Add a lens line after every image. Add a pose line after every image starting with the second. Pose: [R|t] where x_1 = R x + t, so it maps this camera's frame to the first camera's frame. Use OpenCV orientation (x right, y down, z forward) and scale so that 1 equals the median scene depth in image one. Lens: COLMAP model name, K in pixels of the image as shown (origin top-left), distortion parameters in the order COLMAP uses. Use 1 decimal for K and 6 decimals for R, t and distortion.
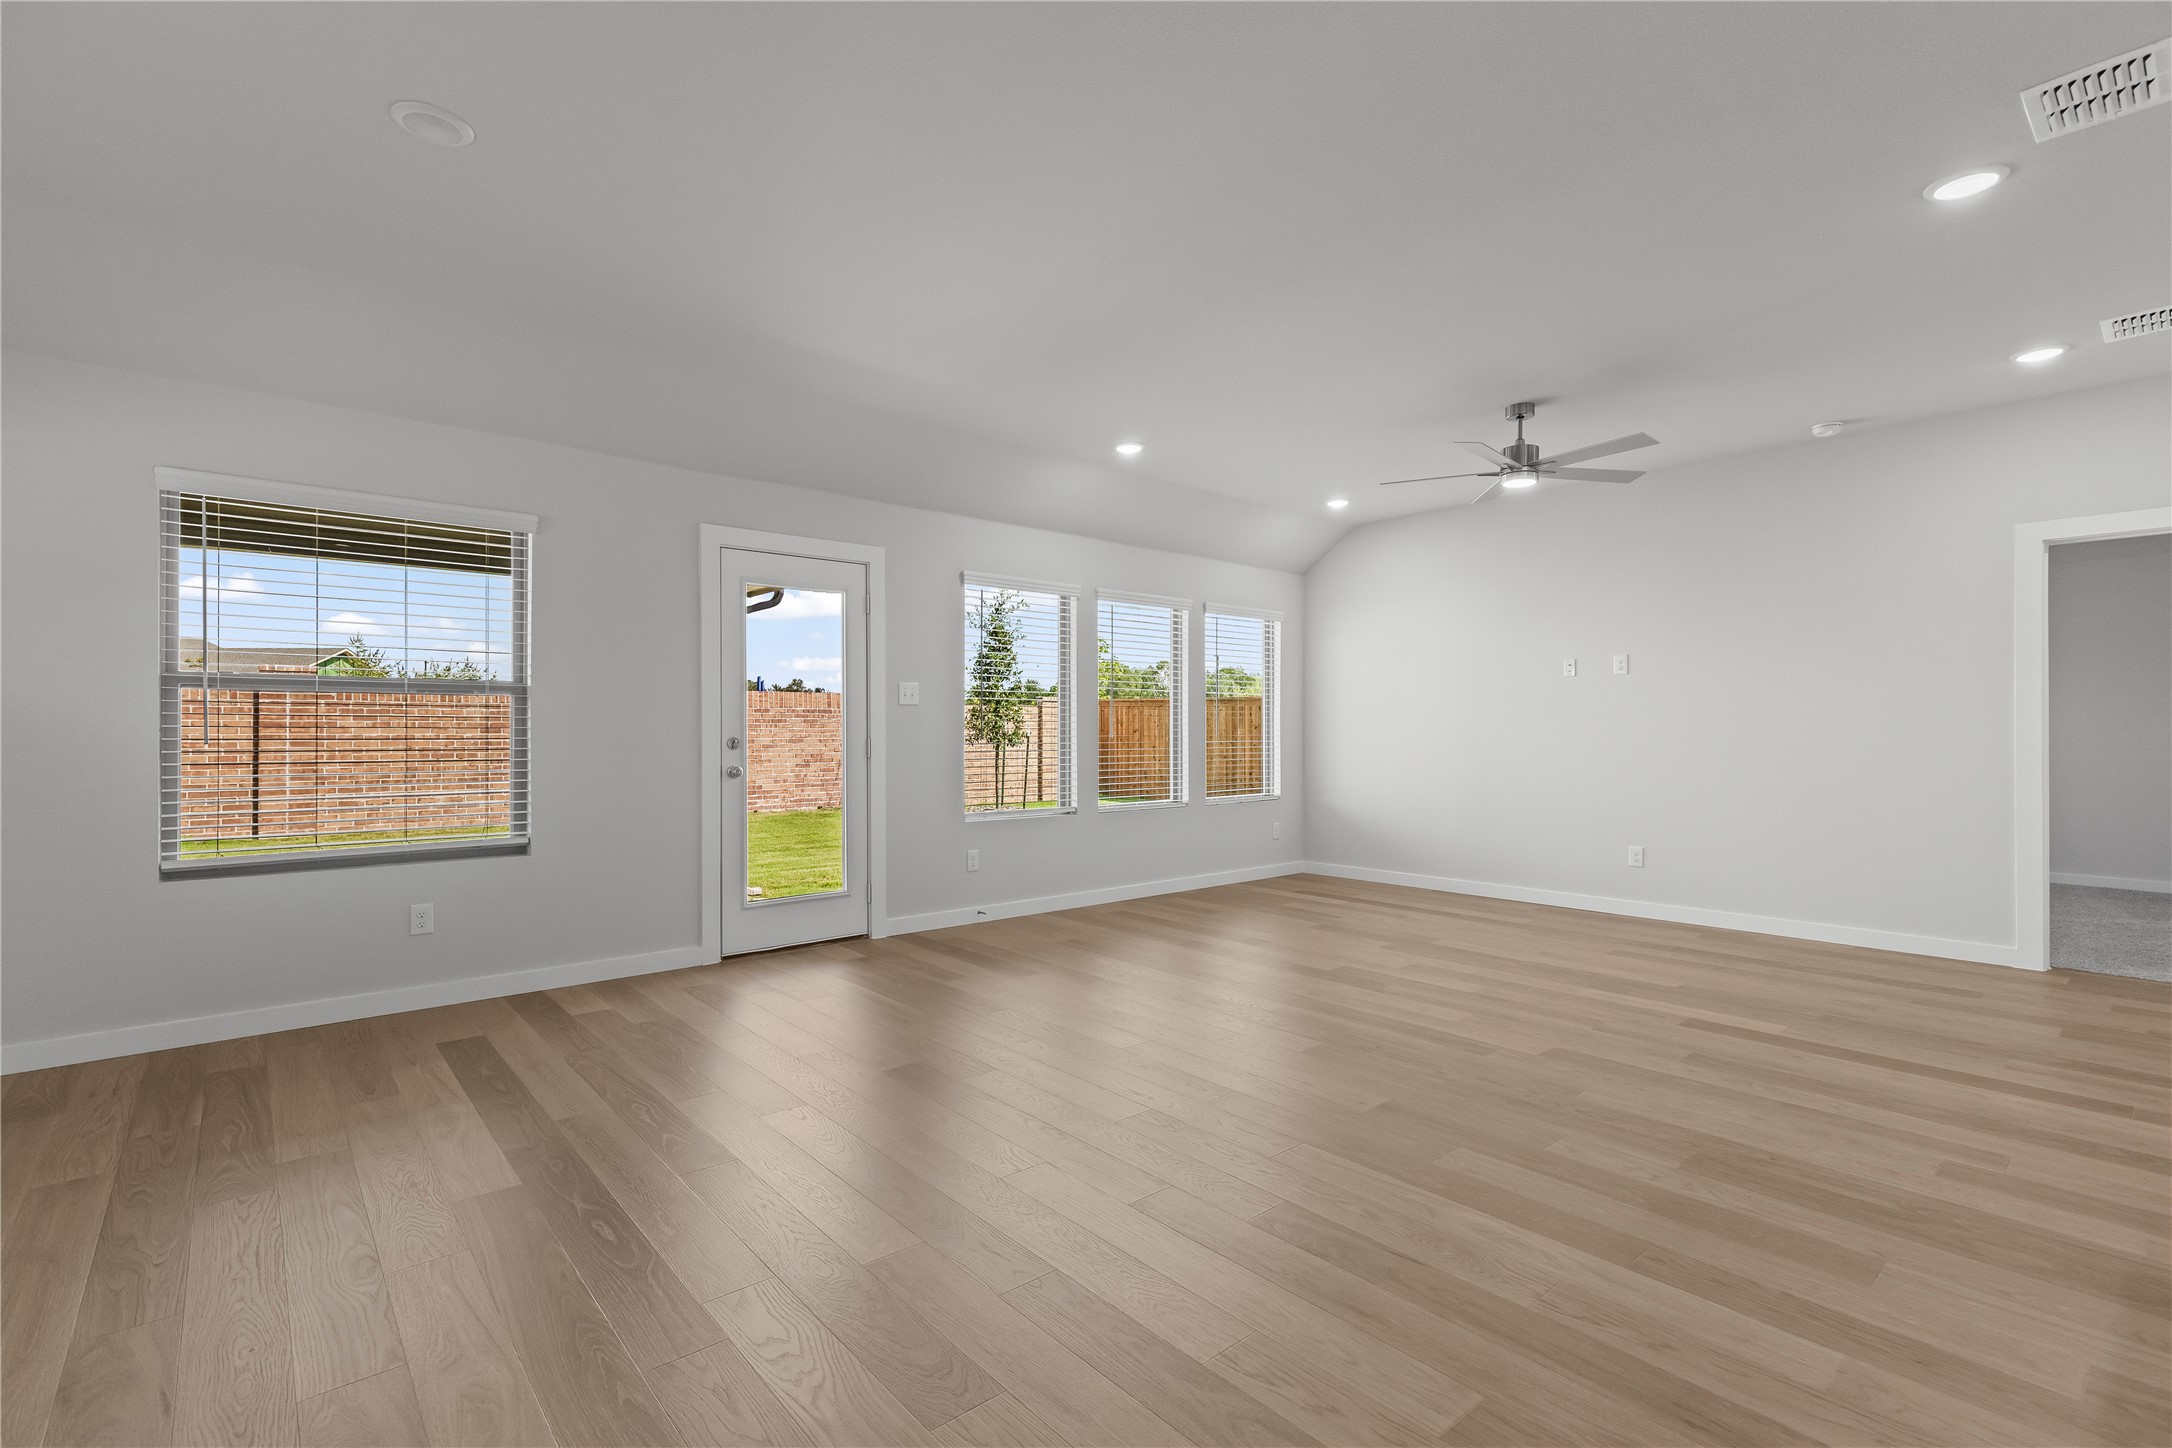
lens RADIAL K [[979.3, 0, 1075.1], [0, 979.3, 725.6], [0, 0, 1]] dist [0.006345, -0.000725]
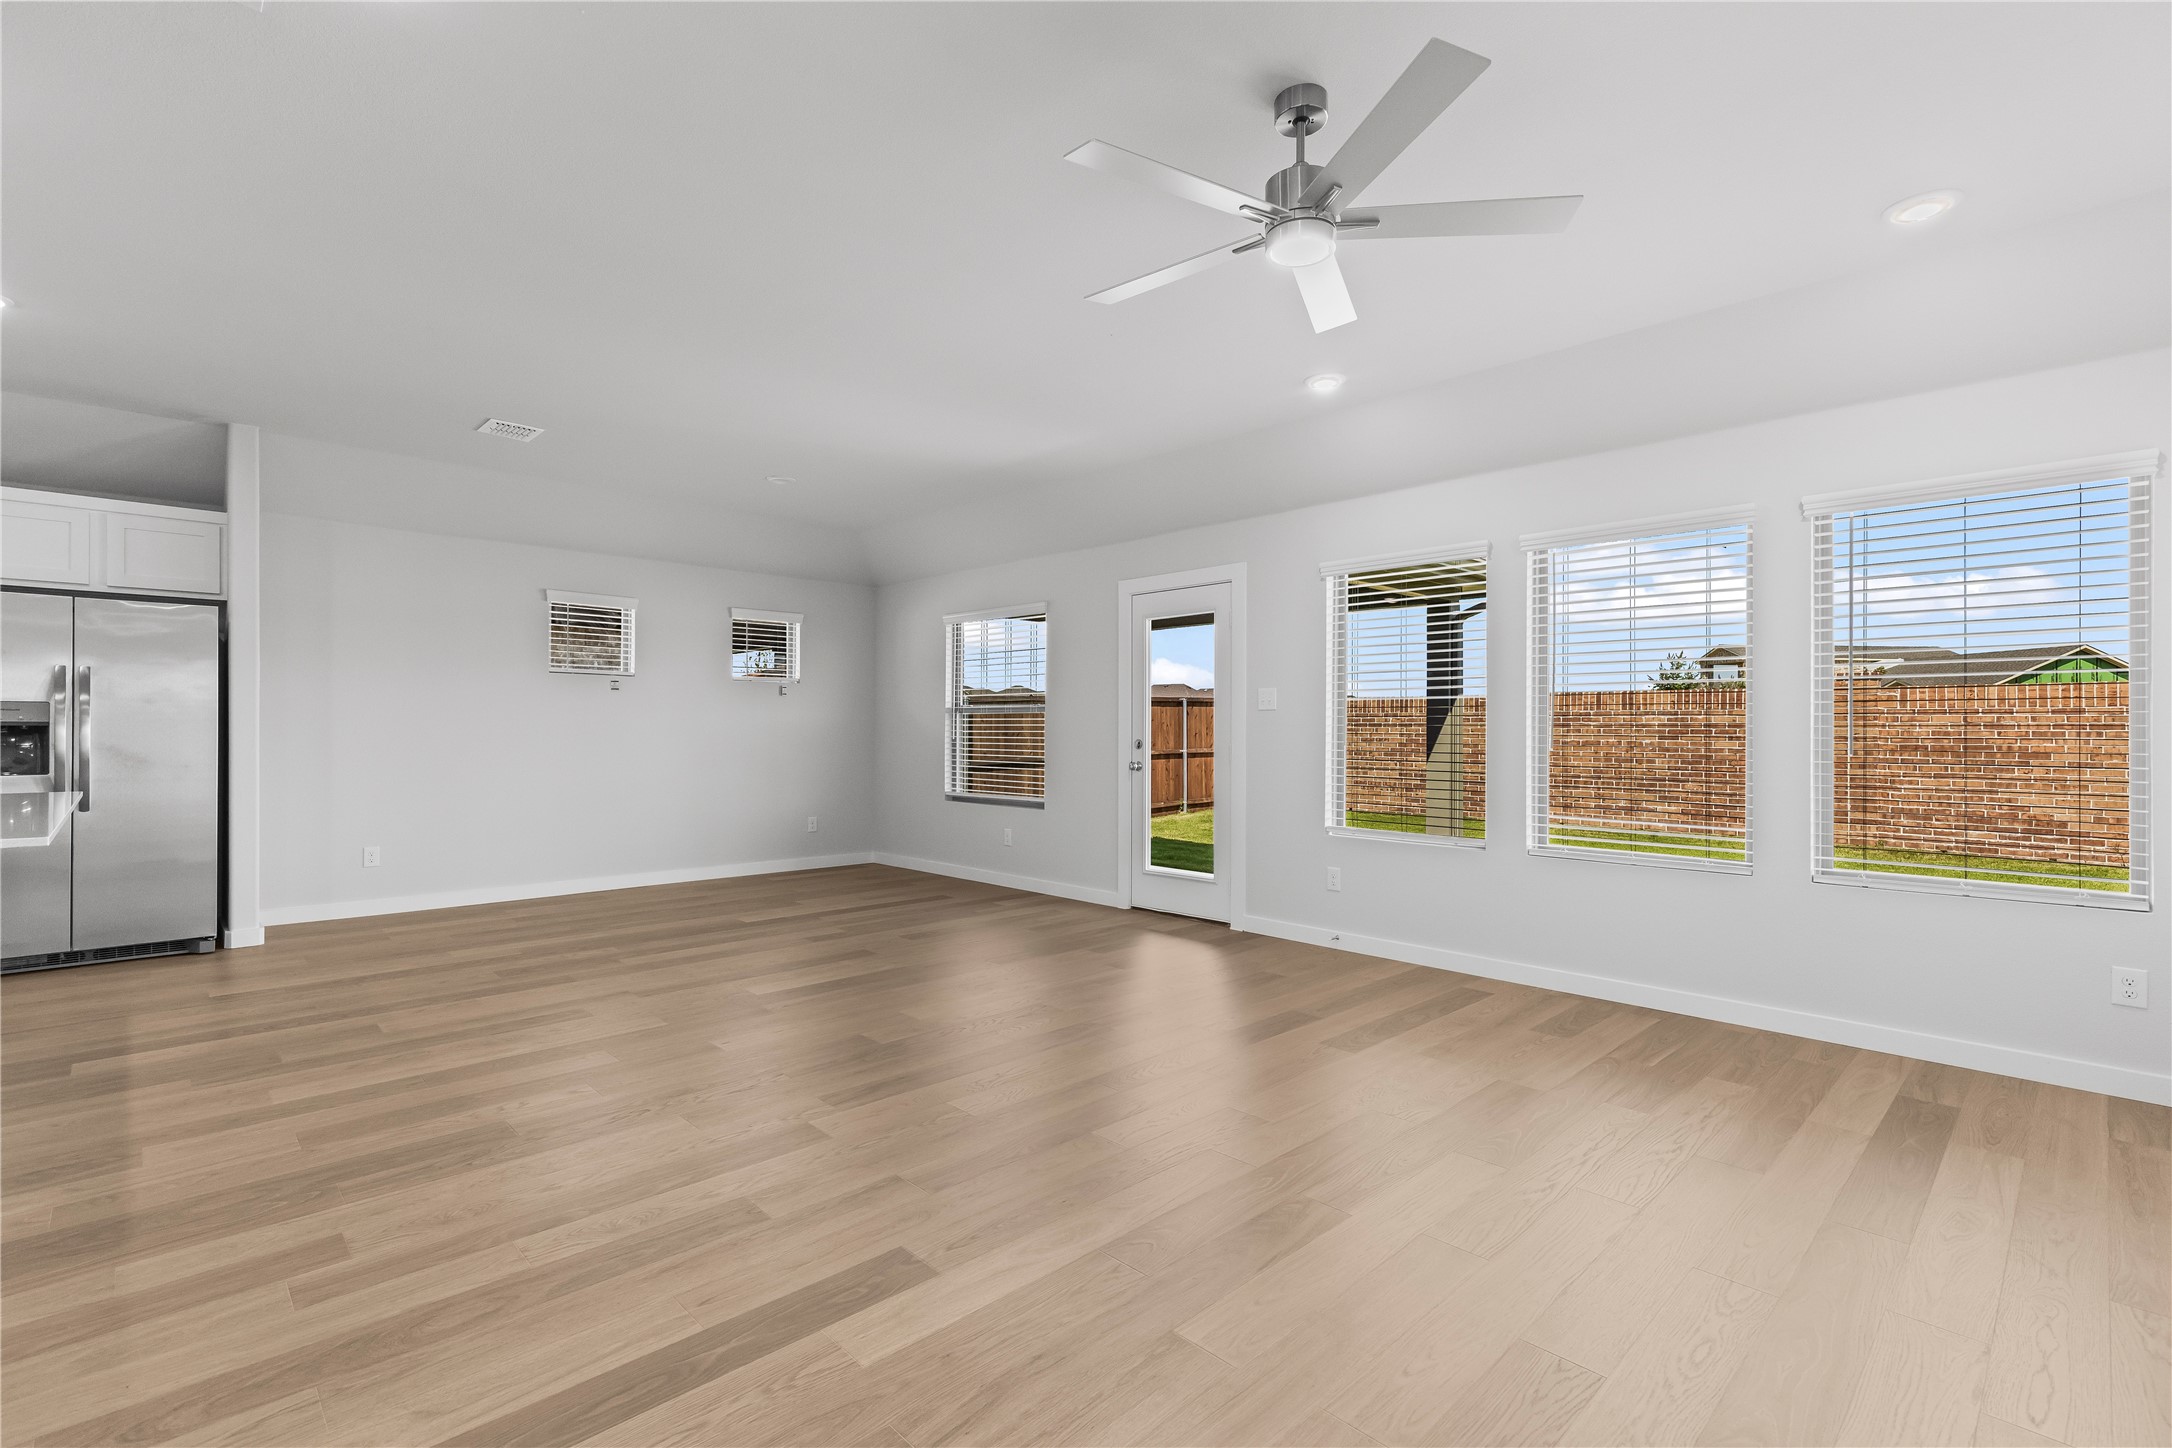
lens RADIAL K [[975.0, 0, 1074.7], [0, 975.0, 723.9], [0, 0, 1]] dist [0.001539, 0.000046]
pose [[0.058605, -0.009273, -0.998238, 1.118616], [-0.000563, 0.999956, -0.009322, 0.004094], [0.998281, 0.001108, 0.058597, 1.002222]]
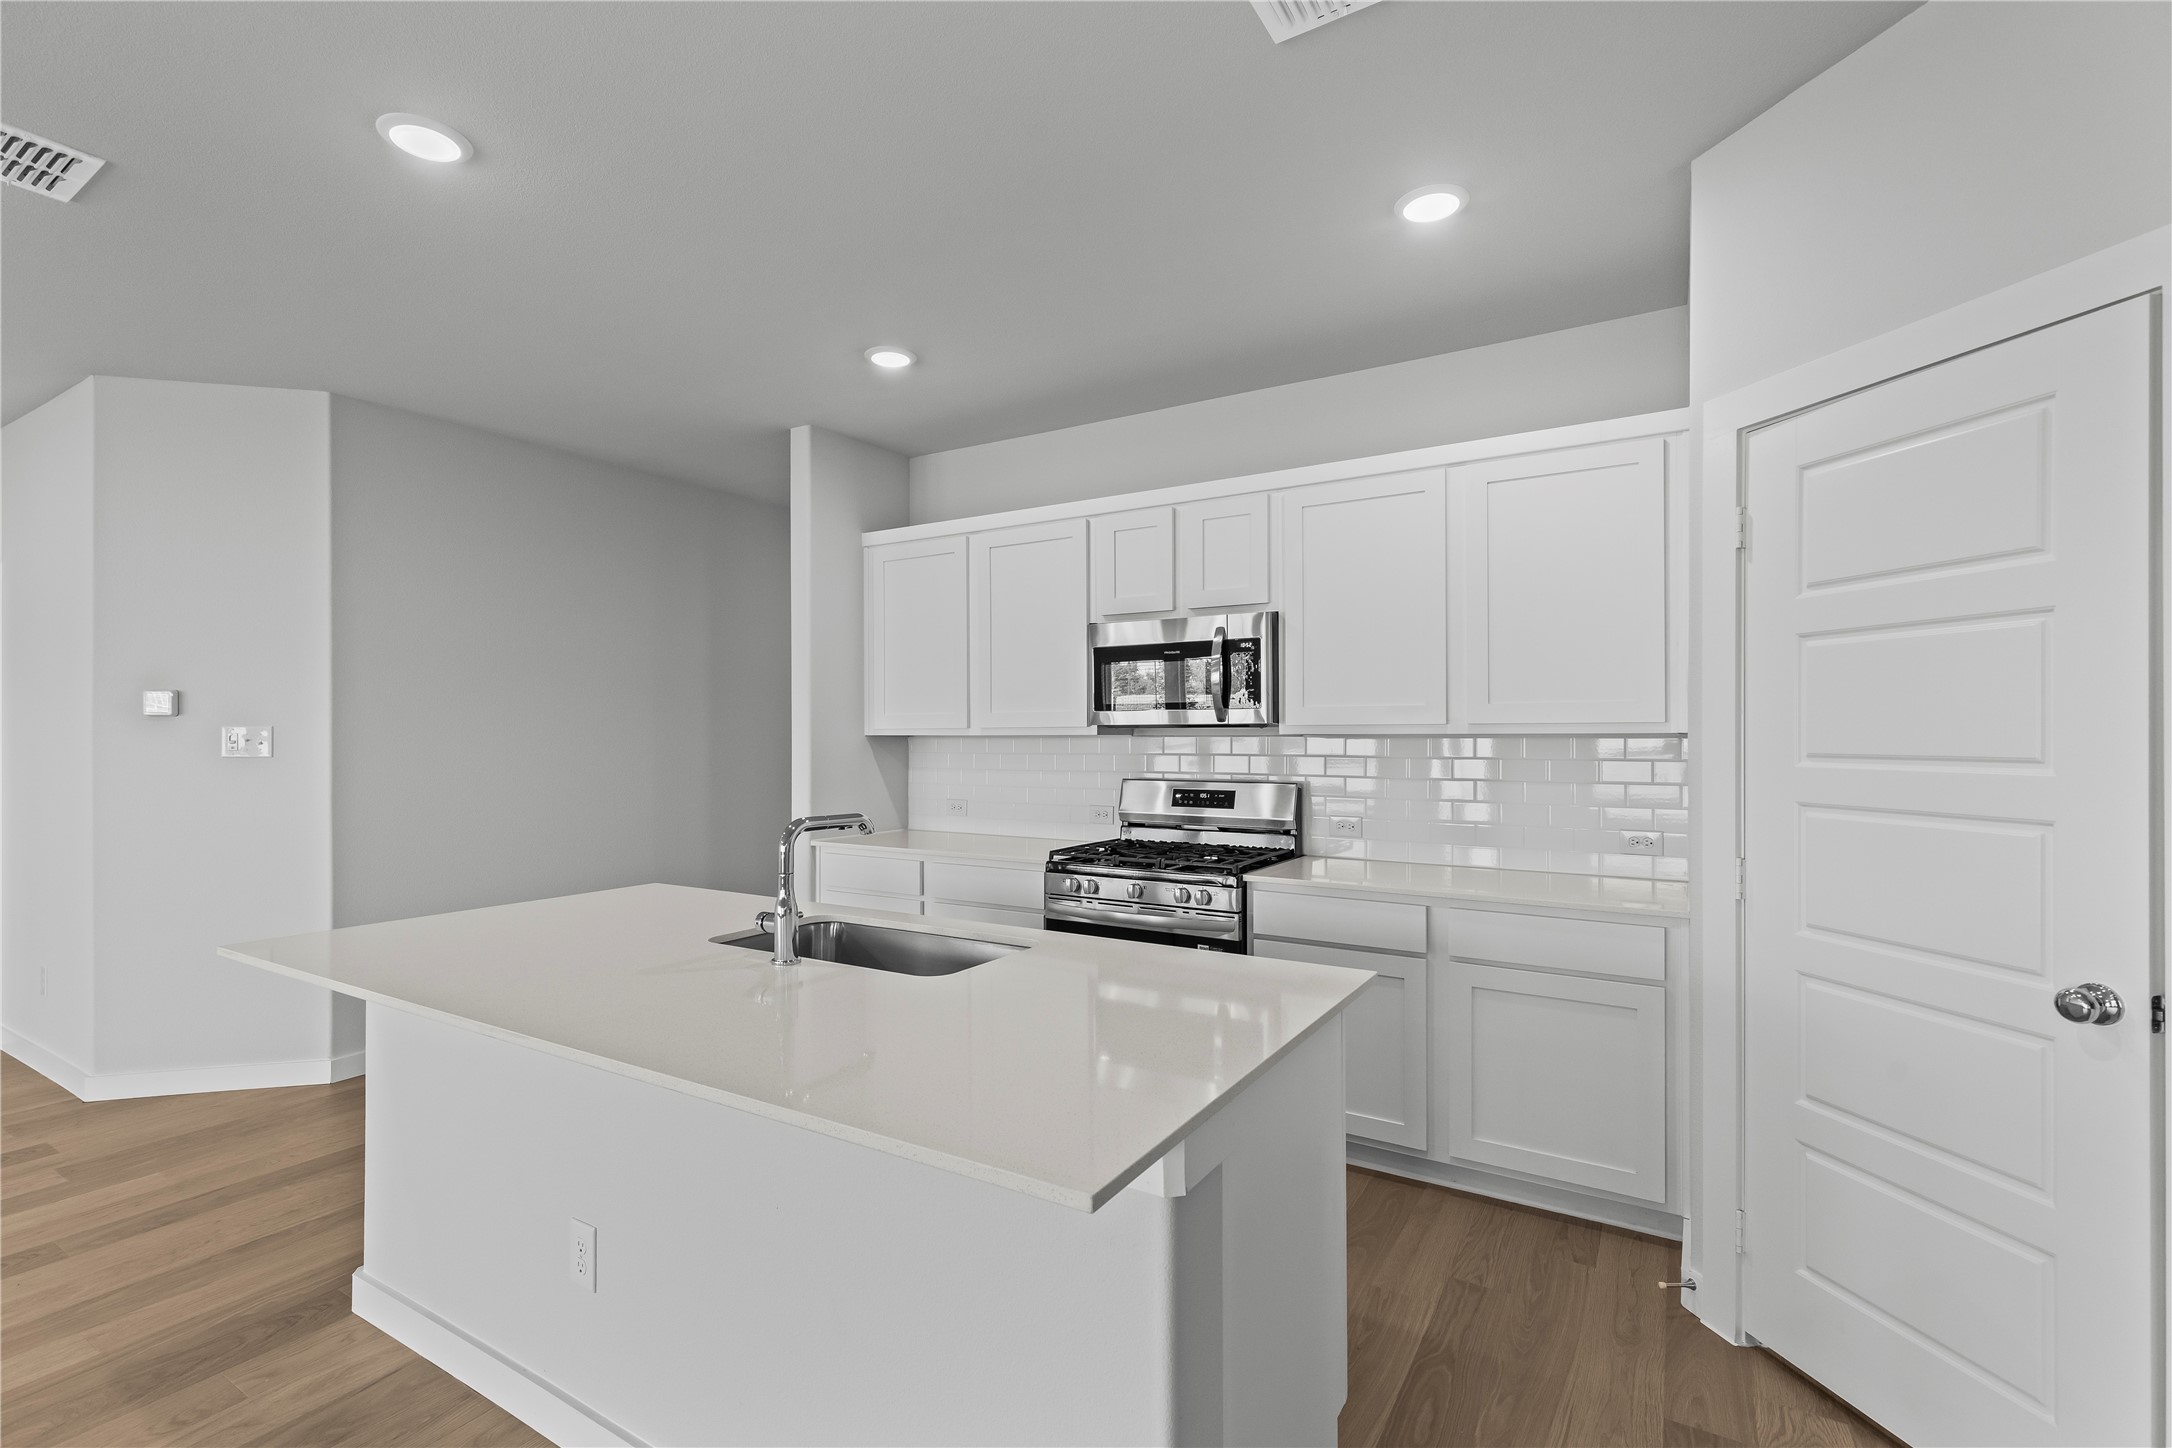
lens RADIAL K [[979.3, 0, 1071.0], [0, 979.3, 735.2], [0, 0, 1]] dist [0.006345, -0.000725]
pose [[-0.296973, -0.002414, 0.954883, -0.095757], [-0.000817, 0.999997, 0.002273, -0.054297], [-0.954885, -0.000105, -0.296974, 0.186745]]
